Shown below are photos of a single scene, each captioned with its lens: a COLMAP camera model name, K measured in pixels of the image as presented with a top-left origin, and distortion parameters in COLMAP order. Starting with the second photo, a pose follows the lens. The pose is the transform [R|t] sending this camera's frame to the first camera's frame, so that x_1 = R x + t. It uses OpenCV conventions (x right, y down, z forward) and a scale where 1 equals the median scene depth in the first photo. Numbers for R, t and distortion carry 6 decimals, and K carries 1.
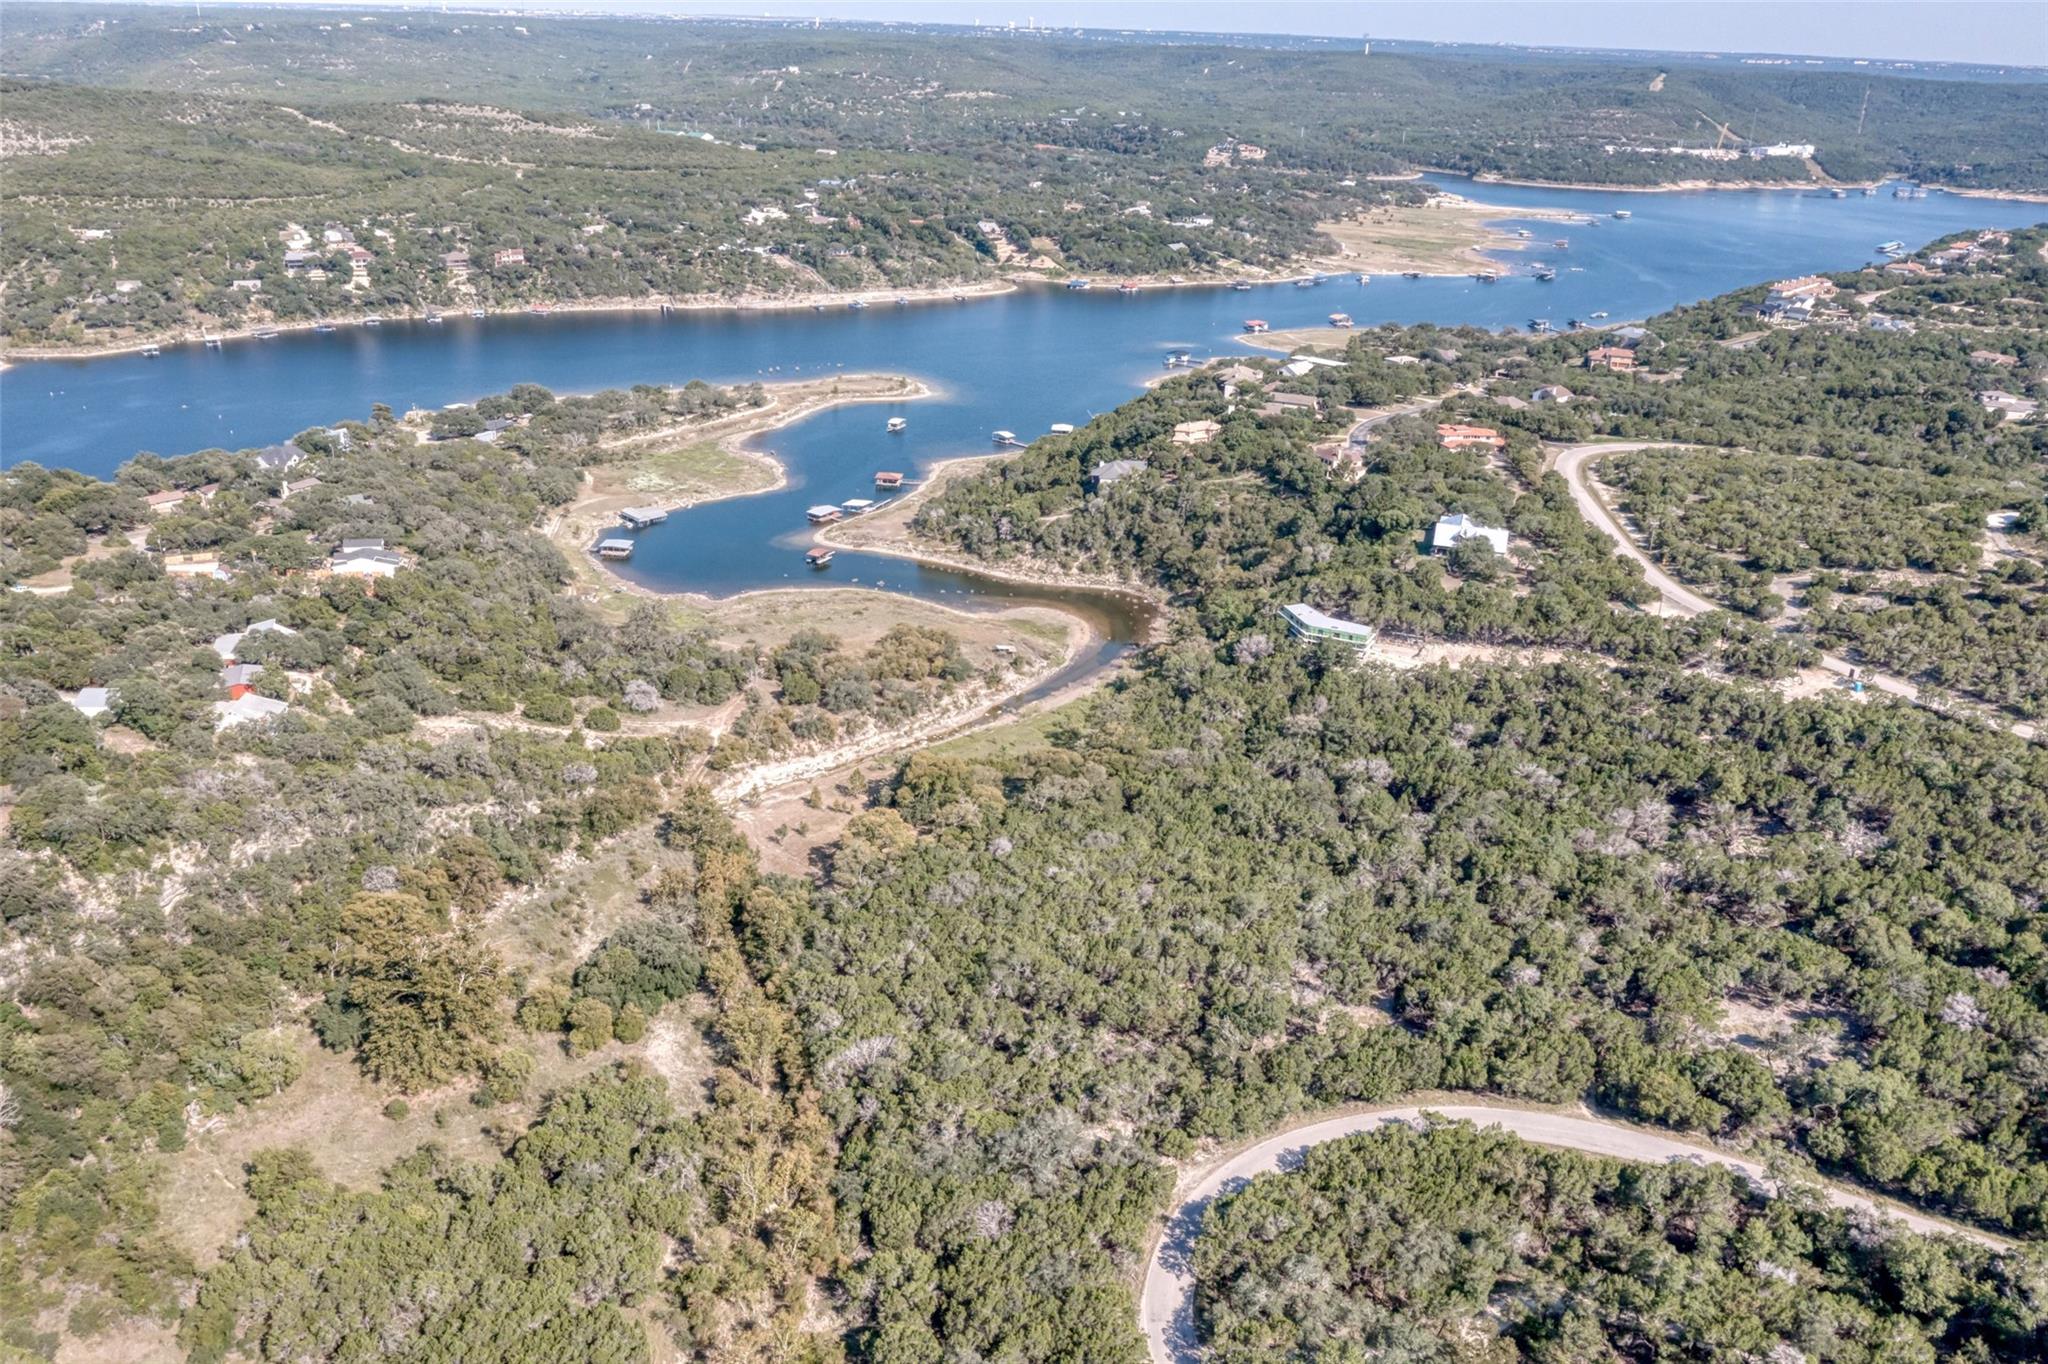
lens RADIAL K [[1612.3, 0, 1025.8], [0, 1612.3, 680.1], [0, 0, 1]] dist [-0.016873, 0.005341]
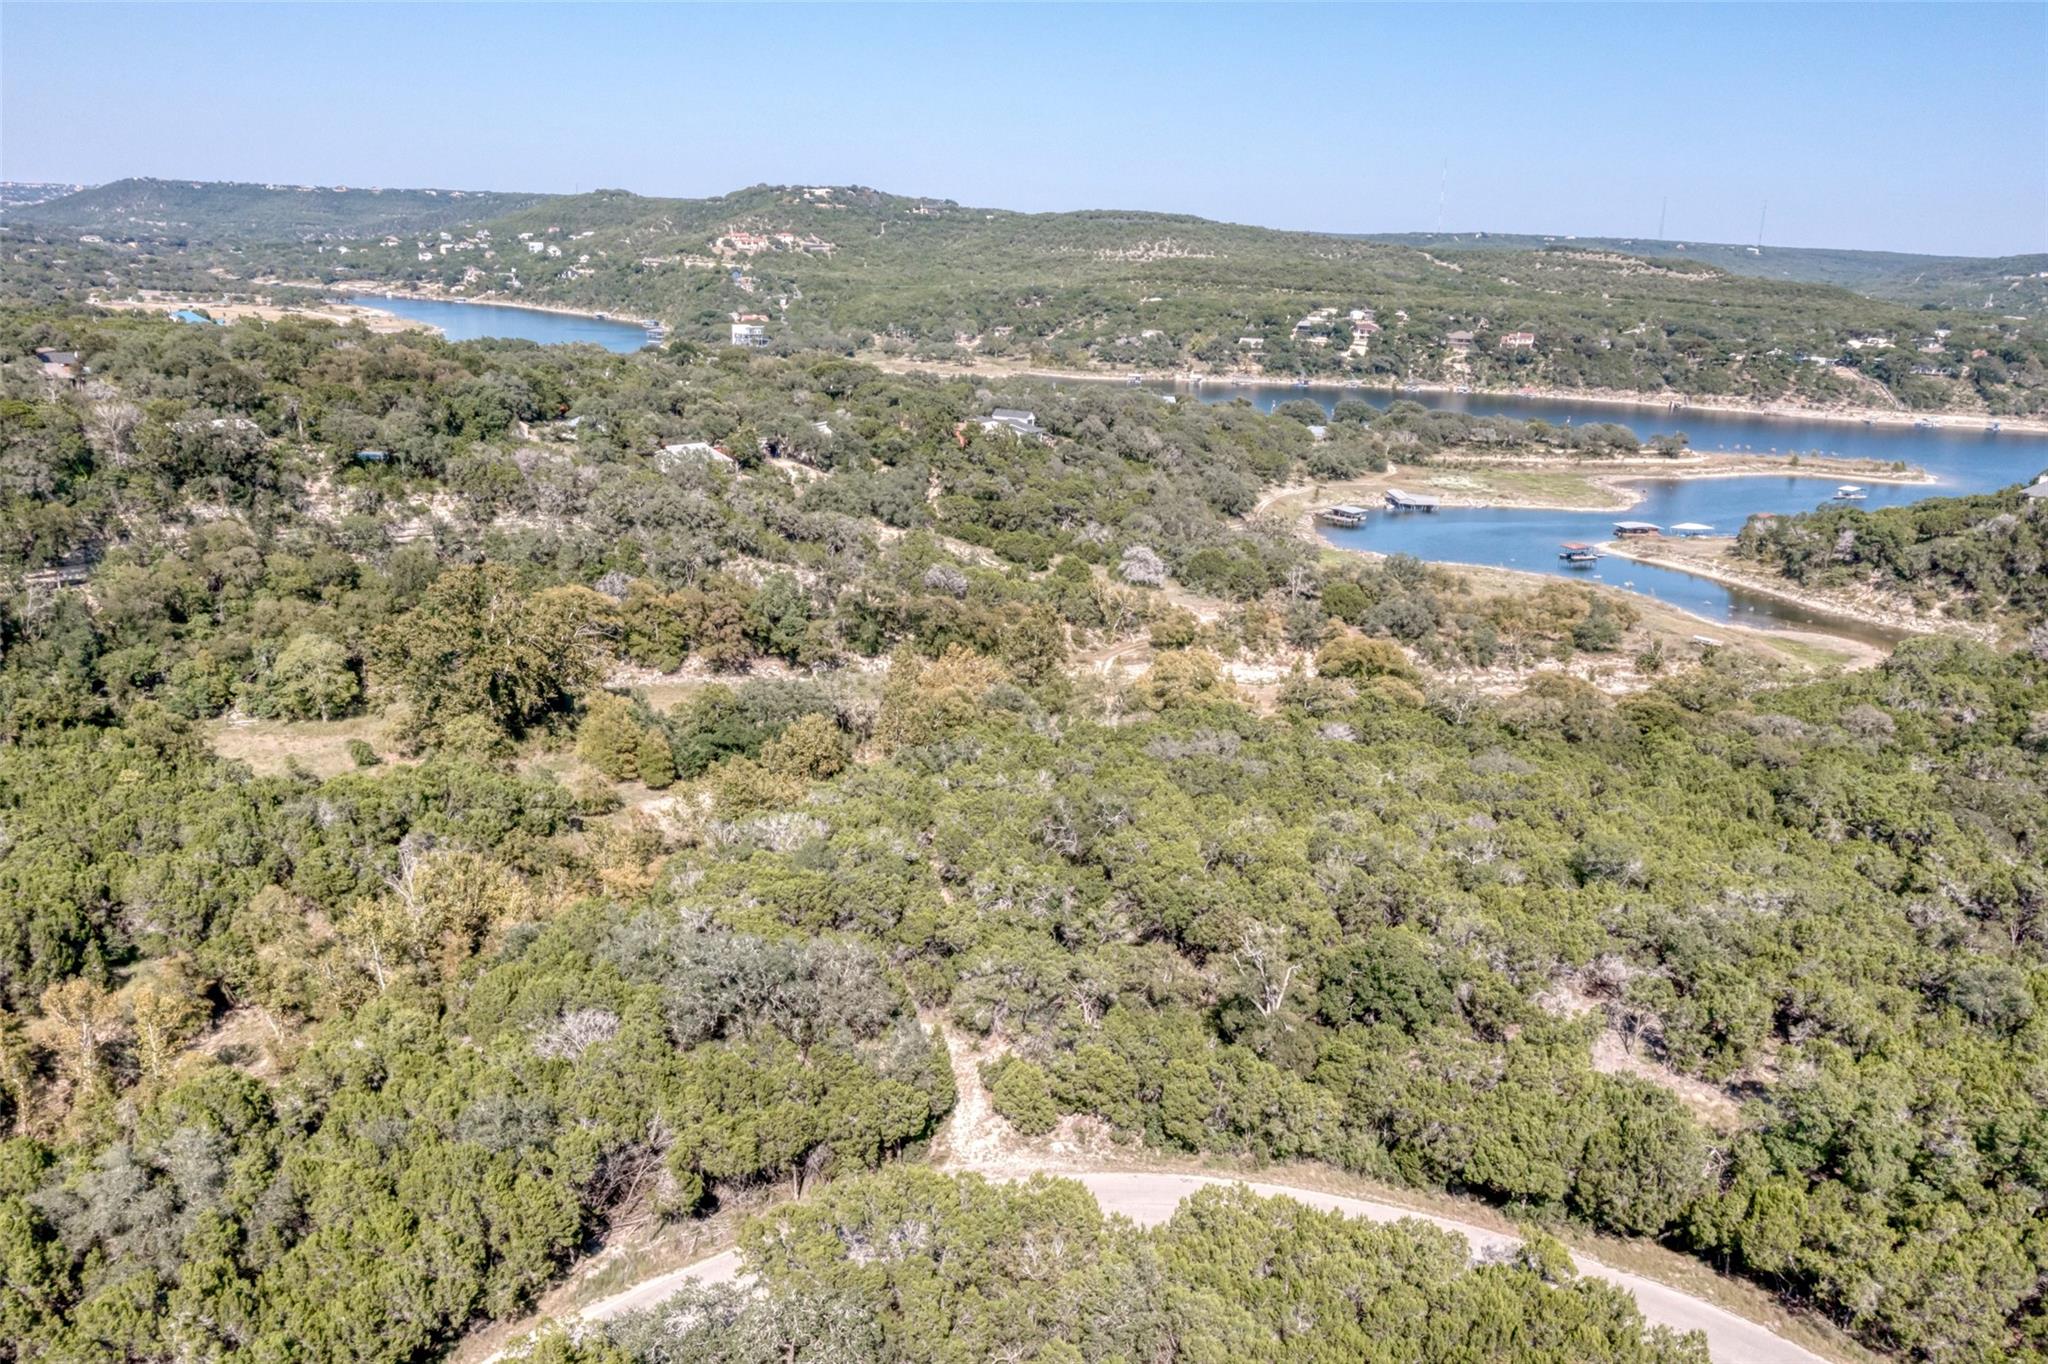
lens RADIAL K [[1612.3, 0, 1023.1], [0, 1612.3, 682.9], [0, 0, 1]] dist [-0.016873, 0.005341]
pose [[0.745120, 0.172055, -0.644355, 0.165253], [-0.266337, 0.962531, -0.050973, 0.084287], [0.611441, 0.209597, 0.763026, 0.264334]]
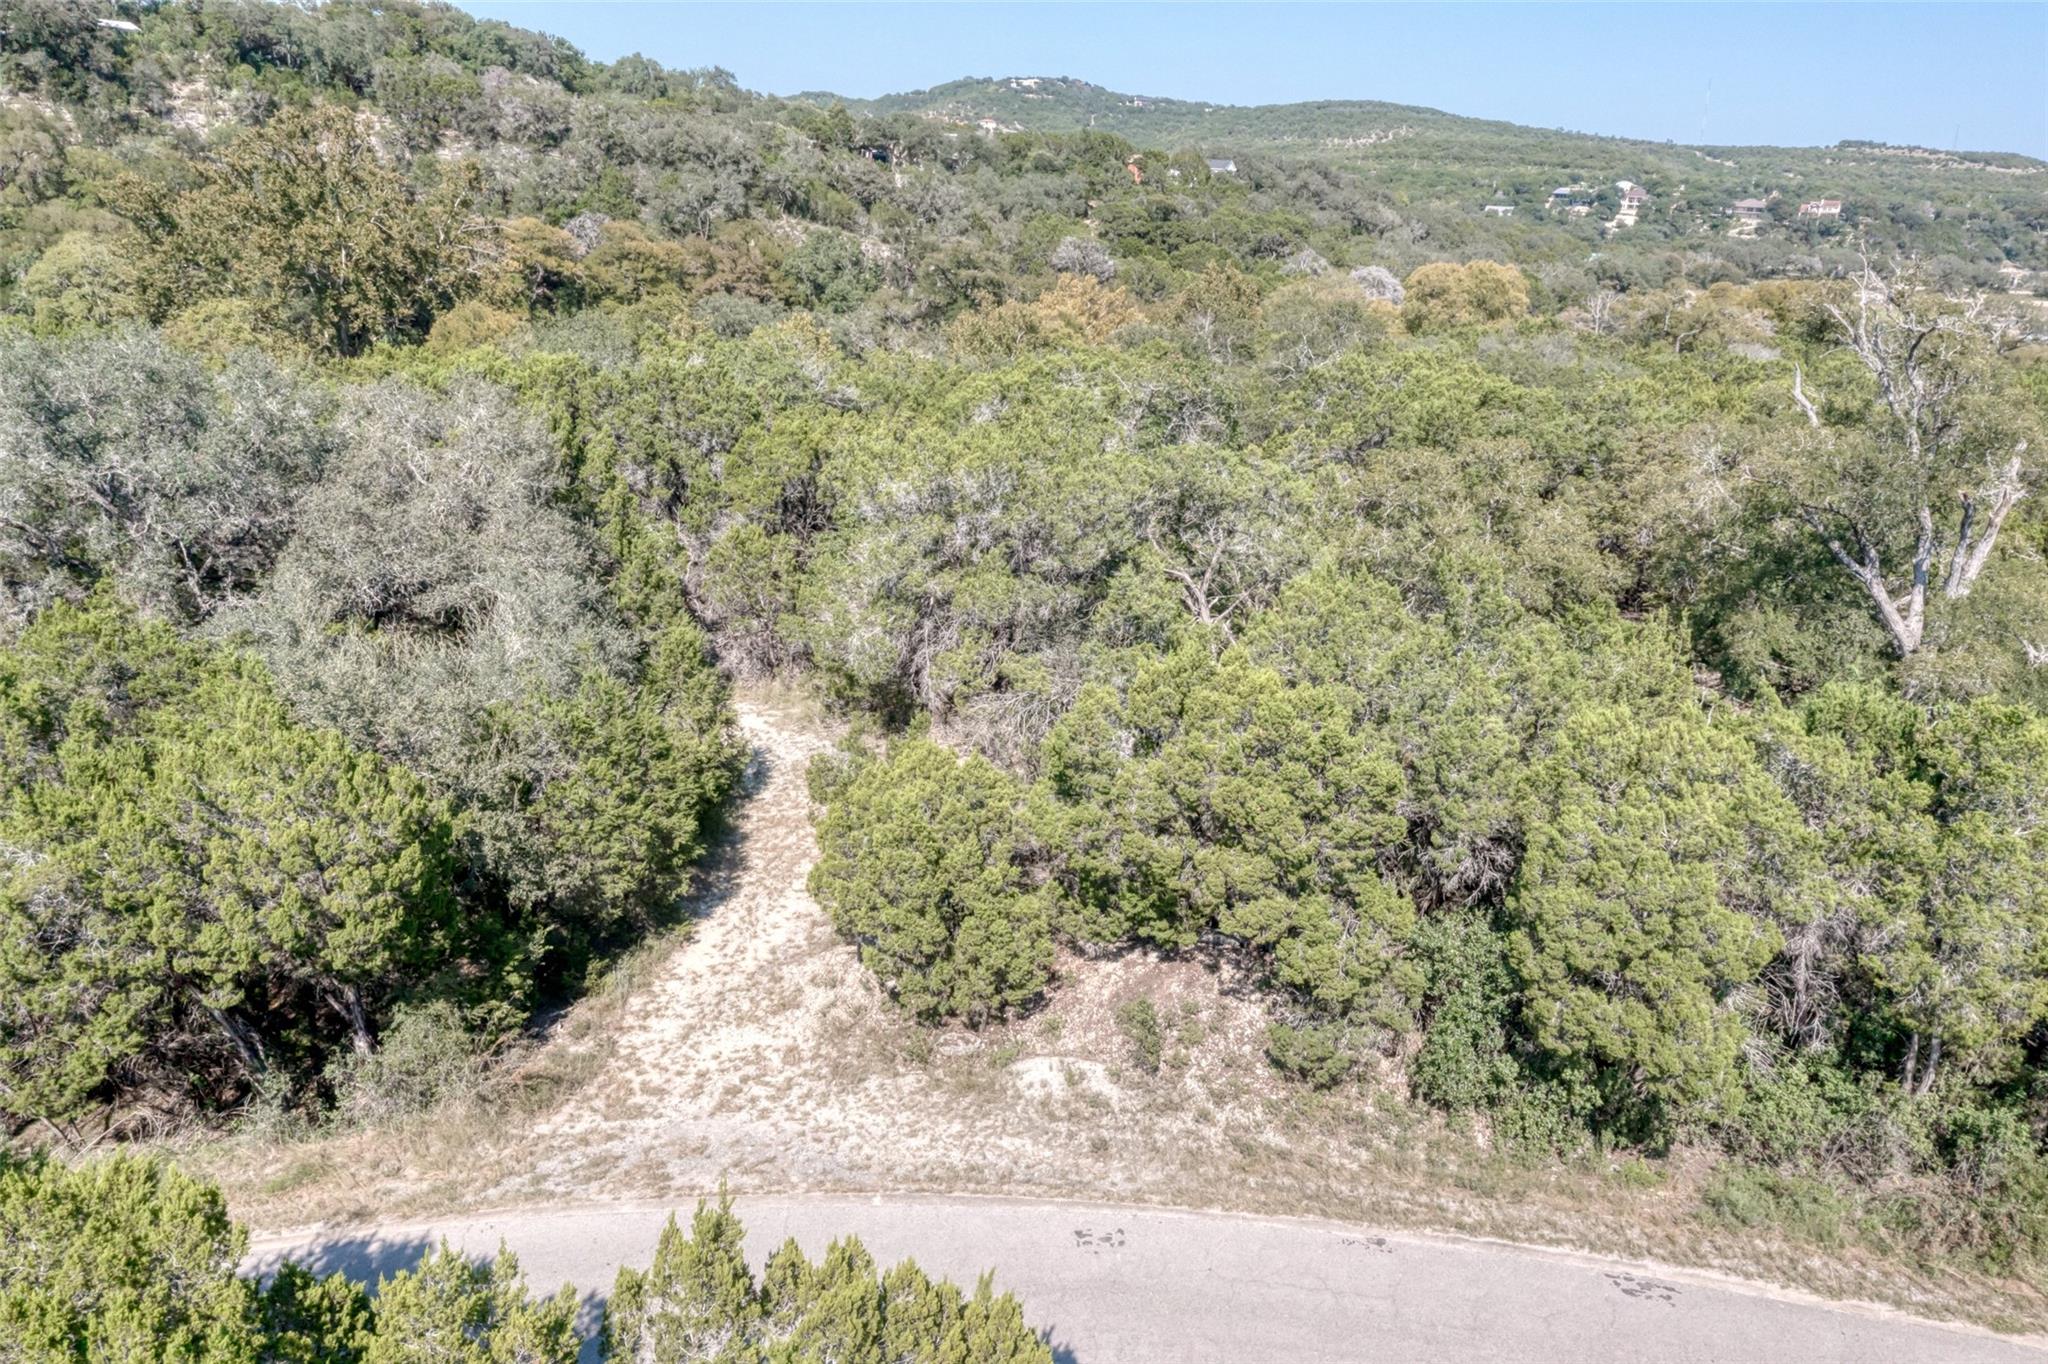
lens RADIAL K [[1612.3, 0, 1024.3], [0, 1612.3, 677.0], [0, 0, 1]] dist [-0.016873, 0.005341]
pose [[0.651020, 0.218067, -0.727062, 0.079413], [-0.309871, 0.950748, 0.007695, 0.117687], [0.692931, 0.220286, 0.686528, 0.398740]]
